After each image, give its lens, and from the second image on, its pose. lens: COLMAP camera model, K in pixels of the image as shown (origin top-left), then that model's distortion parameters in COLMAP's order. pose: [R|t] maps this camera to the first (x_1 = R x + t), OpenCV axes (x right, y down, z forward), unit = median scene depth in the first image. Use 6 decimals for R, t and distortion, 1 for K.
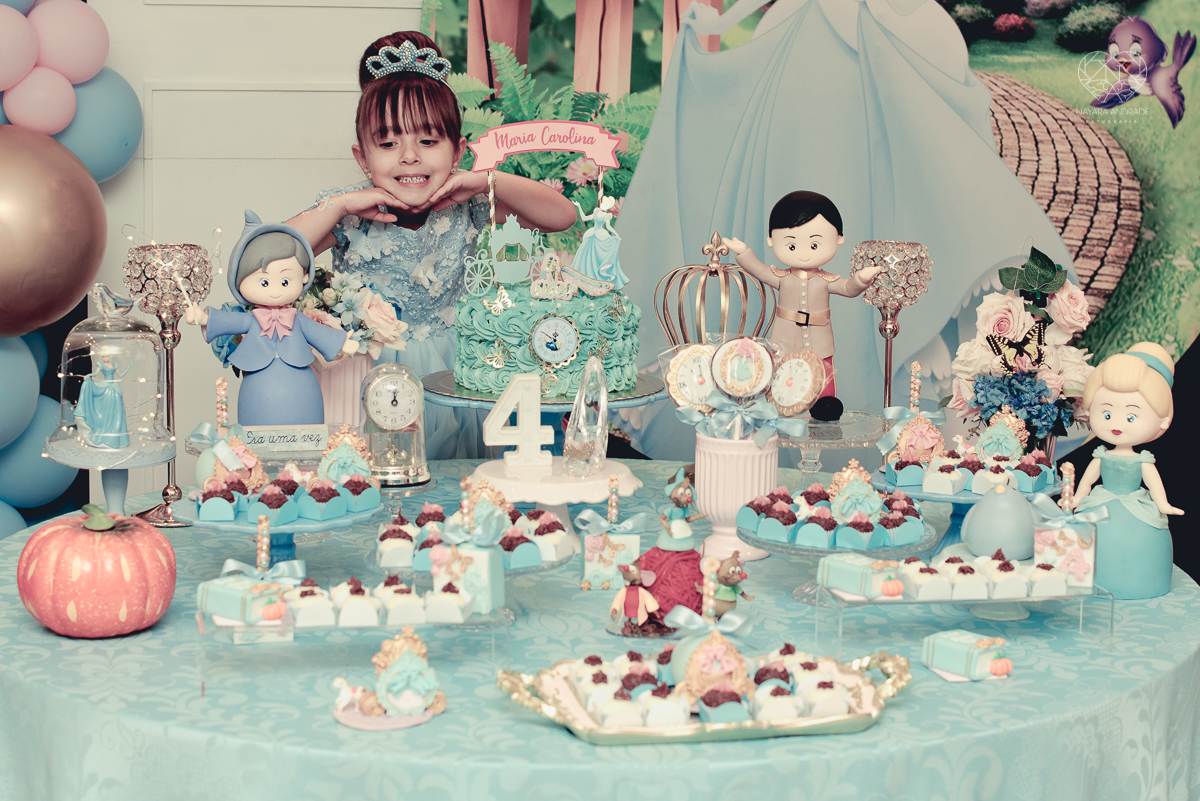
lens RADIAL K [[2387.9, 0, 686.1], [0, 2387.9, 272.2], [0, 0, 1]] dist [-0.147877, 0.000000]
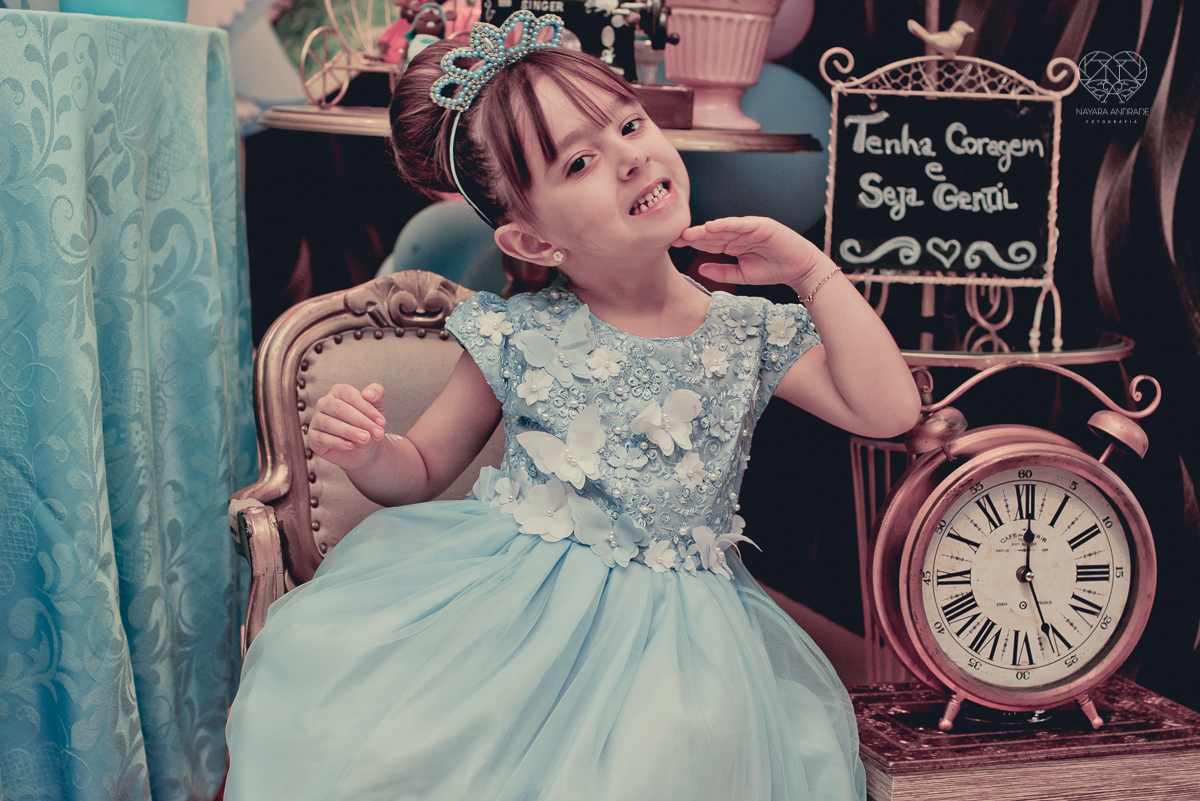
lens RADIAL K [[2158.0, 0, 603.1], [0, 2158.0, 392.9], [0, 0, 1]] dist [-0.133923, 0.000000]
pose [[0.988980, 0.006060, 0.147926, 0.208591], [-0.010611, 0.999494, 0.029991, 0.208767], [-0.147669, -0.031230, 0.988544, 0.184064]]
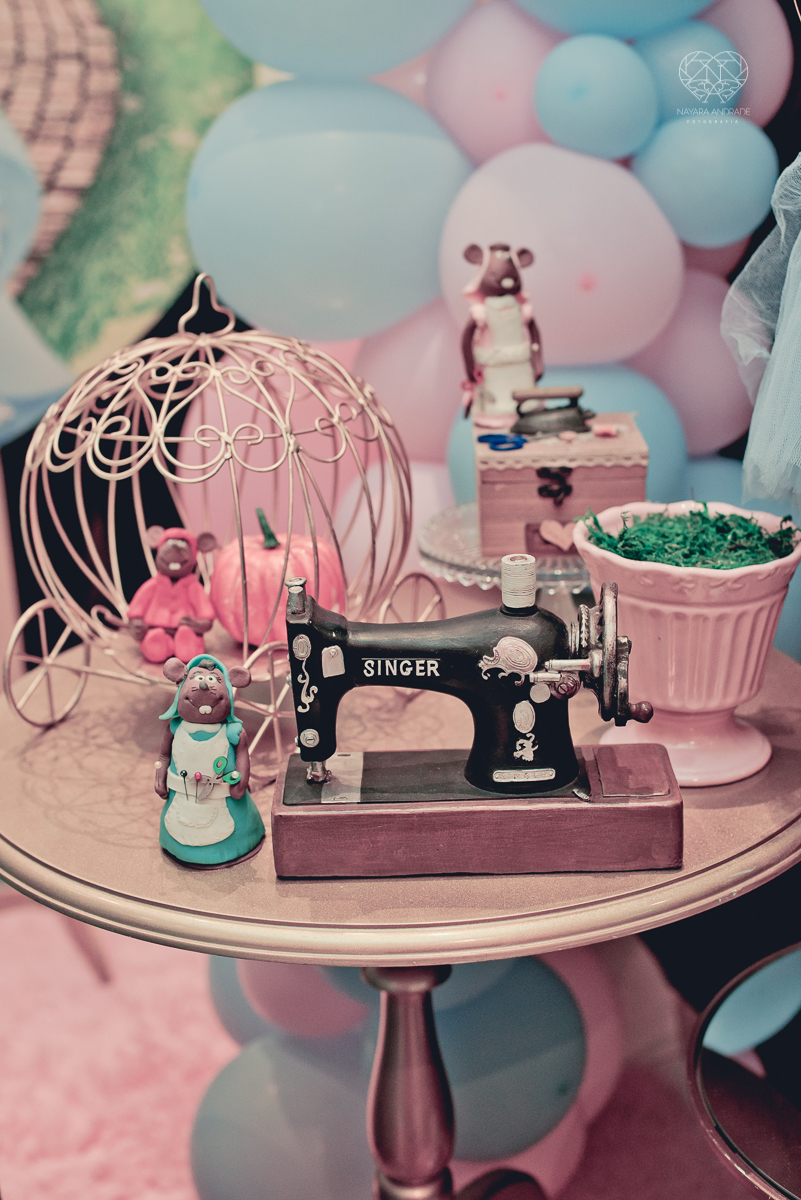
lens RADIAL K [[1791.6, 0, 450.3], [0, 1791.6, 647.2], [0, 0, 1]] dist [-0.144214, 0.000000]
pose [[0.982336, -0.105970, 0.154230, 0.249628], [0.066422, 0.967990, 0.242039, 0.028438], [-0.174942, -0.227520, 0.957930, 0.559906]]
